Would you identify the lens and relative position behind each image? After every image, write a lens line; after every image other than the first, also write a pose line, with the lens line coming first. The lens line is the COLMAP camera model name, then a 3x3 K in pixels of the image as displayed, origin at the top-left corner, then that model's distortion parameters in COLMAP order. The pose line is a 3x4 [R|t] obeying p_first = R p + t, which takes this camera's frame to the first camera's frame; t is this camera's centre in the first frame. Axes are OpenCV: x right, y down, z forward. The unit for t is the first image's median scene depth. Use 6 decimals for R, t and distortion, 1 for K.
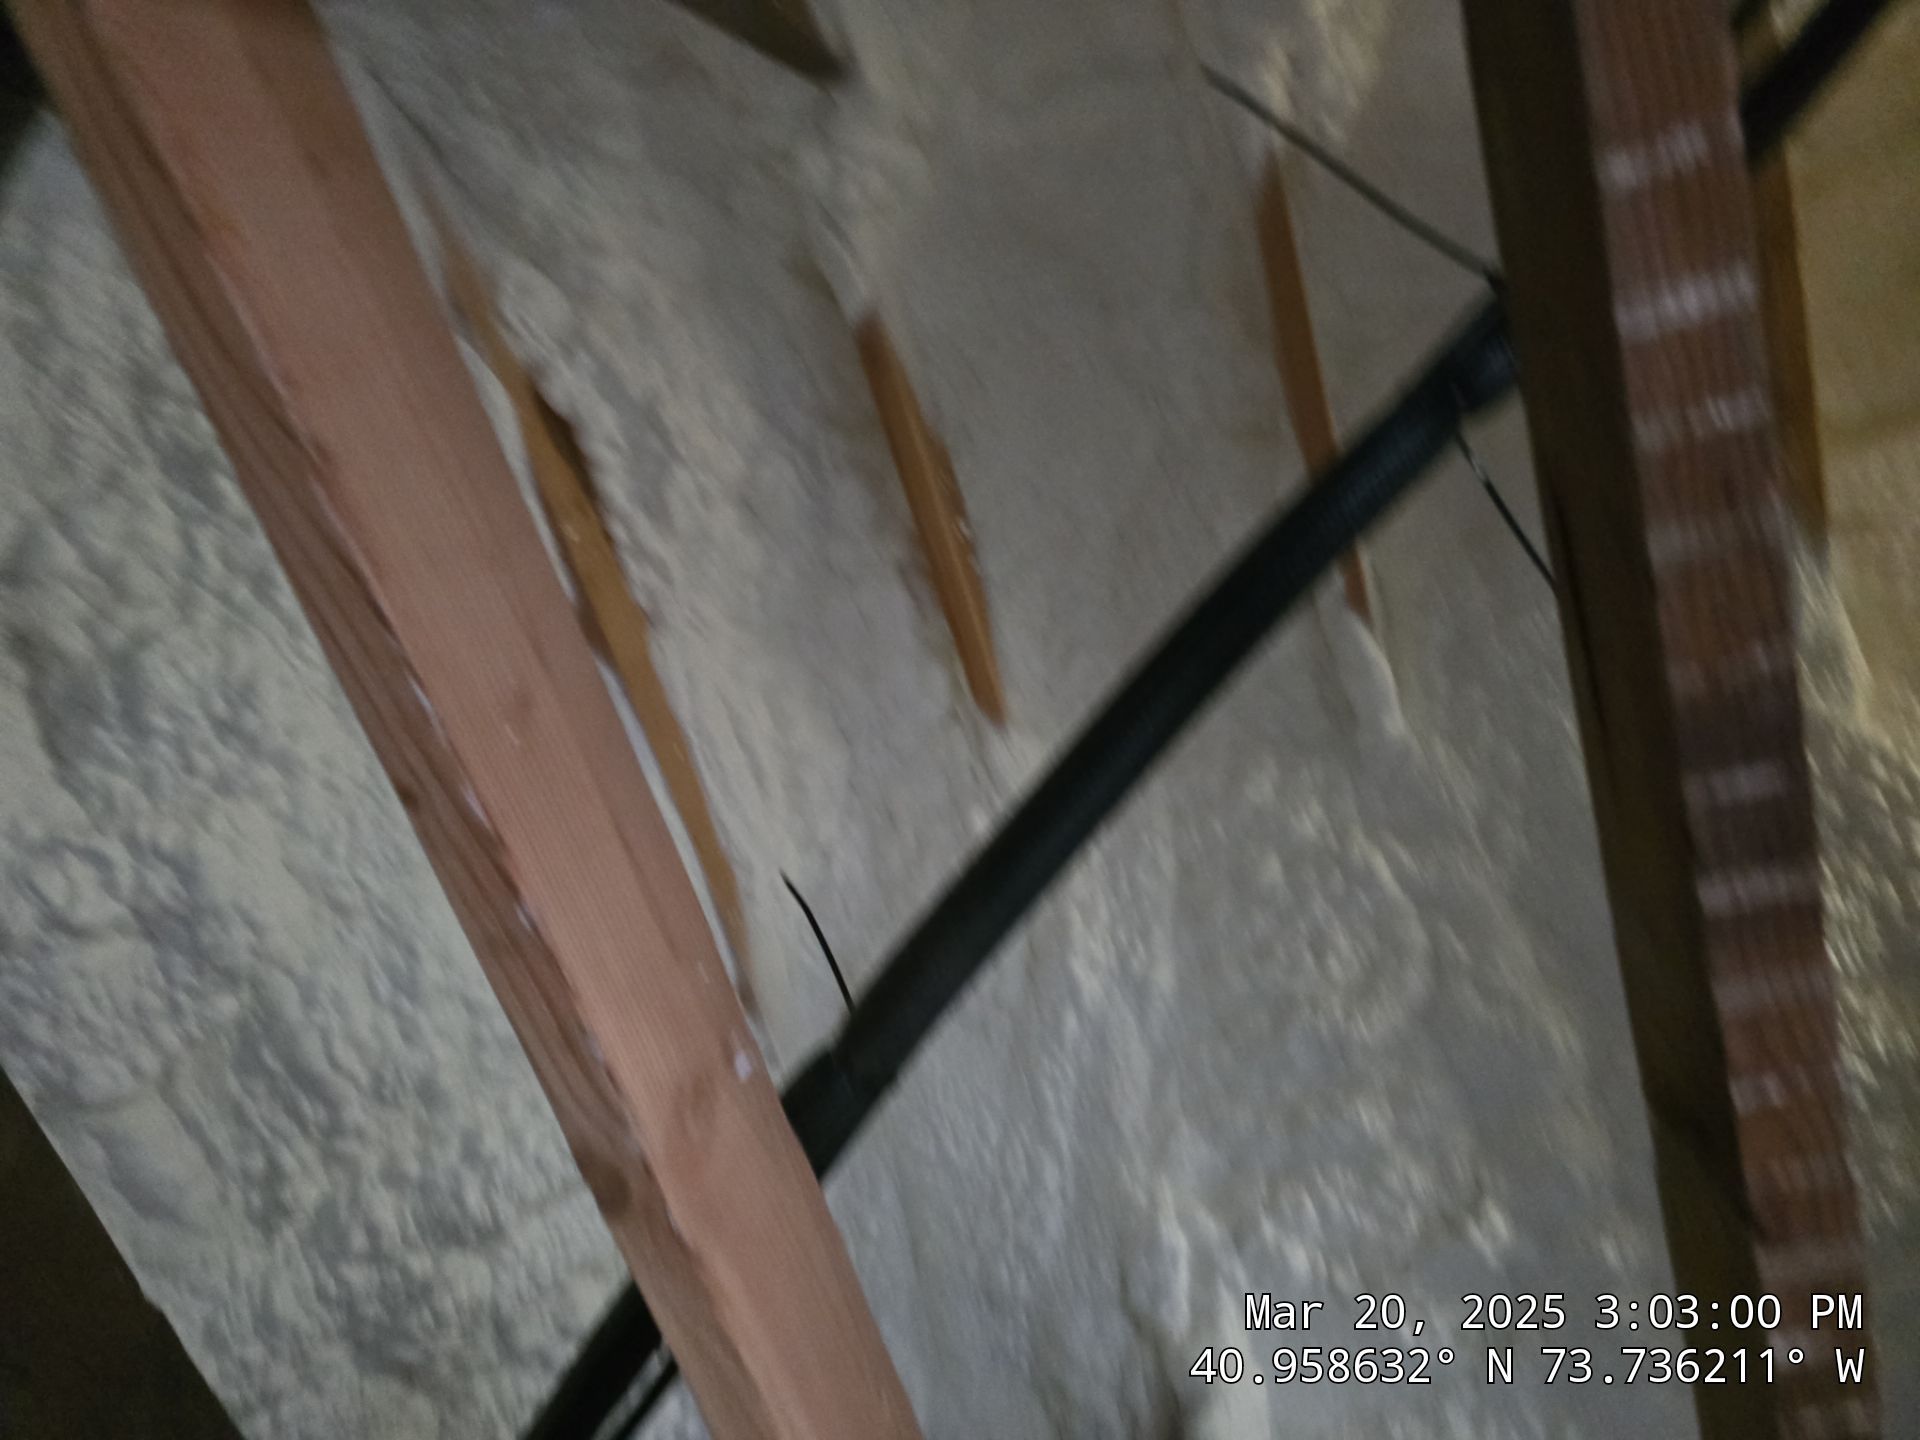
lens RADIAL K [[1276.1, 0, 973.6], [0, 1276.1, 720.1], [0, 0, 1]] dist [0.083913, -0.087465]
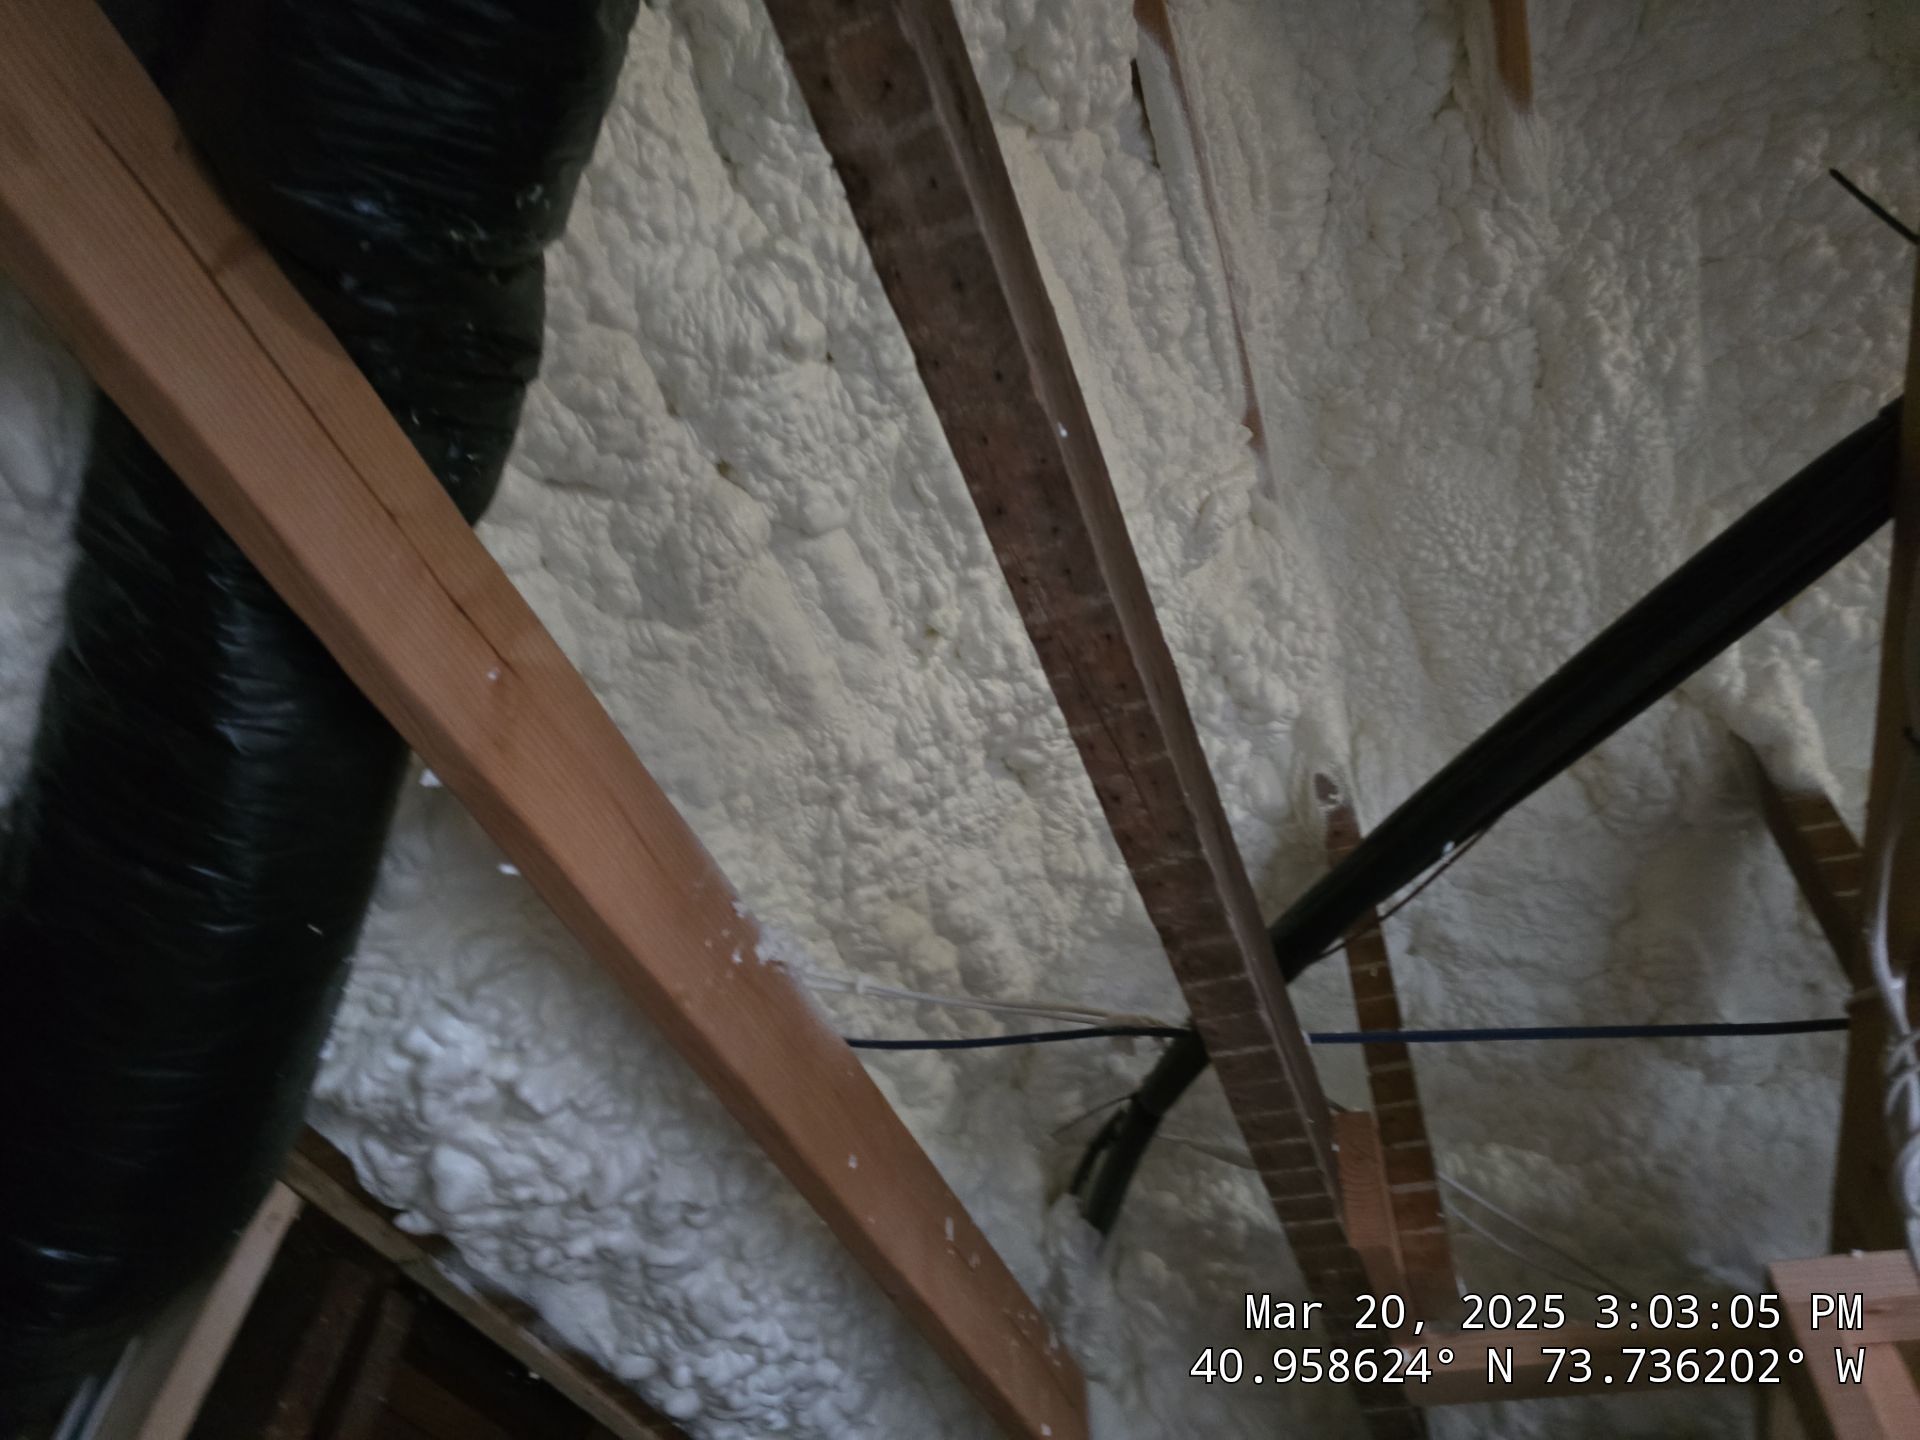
lens RADIAL K [[1268.5, 0, 971.7], [0, 1268.5, 722.6], [0, 0, 1]] dist [0.073917, -0.077520]
pose [[0.997150, -0.074717, 0.010472, -0.471883], [0.066493, 0.935881, 0.345984, 0.081435], [-0.035651, -0.344301, 0.938182, 0.005554]]
